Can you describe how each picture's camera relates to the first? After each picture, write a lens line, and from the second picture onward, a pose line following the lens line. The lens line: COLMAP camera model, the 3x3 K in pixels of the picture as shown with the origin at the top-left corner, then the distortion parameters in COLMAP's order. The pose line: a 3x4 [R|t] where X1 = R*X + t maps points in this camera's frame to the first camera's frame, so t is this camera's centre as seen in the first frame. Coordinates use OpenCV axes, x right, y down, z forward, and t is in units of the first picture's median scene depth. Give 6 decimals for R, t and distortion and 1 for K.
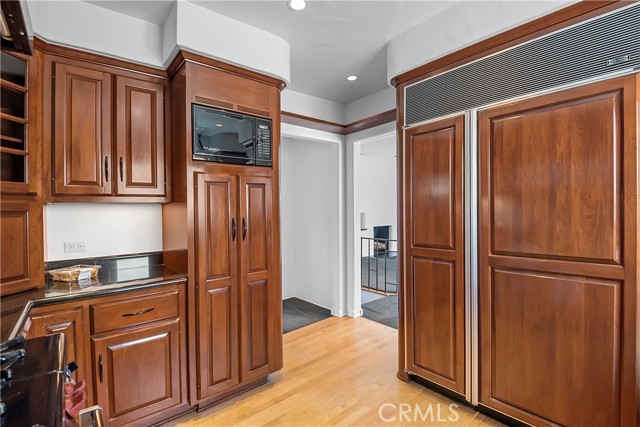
lens RADIAL K [[303.4, 0, 336.4], [0, 303.4, 214.7], [0, 0, 1]] dist [-0.019970, -0.000371]
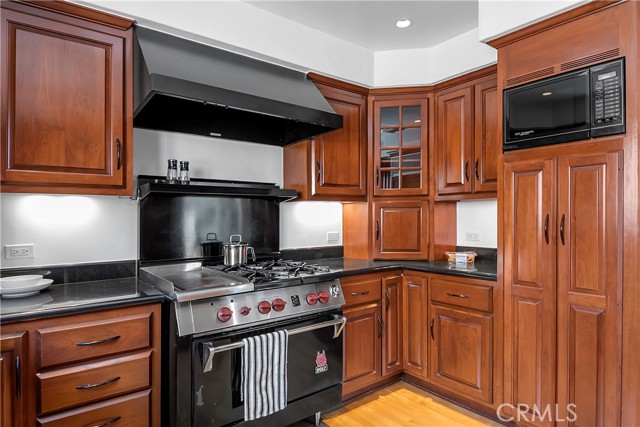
lens RADIAL K [[376.5, 0, 319.0], [0, 376.5, 220.2], [0, 0, 1]] dist [0.036613, -0.000463]
pose [[-0.061918, 0.029950, -0.997632, 0.695772], [-0.007652, 0.999506, 0.030481, -0.000171], [0.998052, 0.009521, -0.061658, 0.481050]]
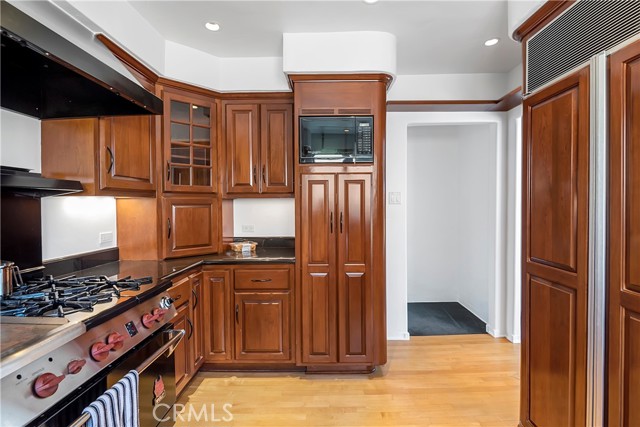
lens RADIAL K [[311.3, 0, 320.0], [0, 311.3, 213.5], [0, 0, 1]] dist [-0.001340, -0.000618]
pose [[0.741074, 0.036050, -0.670454, 0.399368], [-0.021001, 0.999313, 0.030521, -0.019252], [0.671094, -0.008538, 0.741323, 0.122872]]
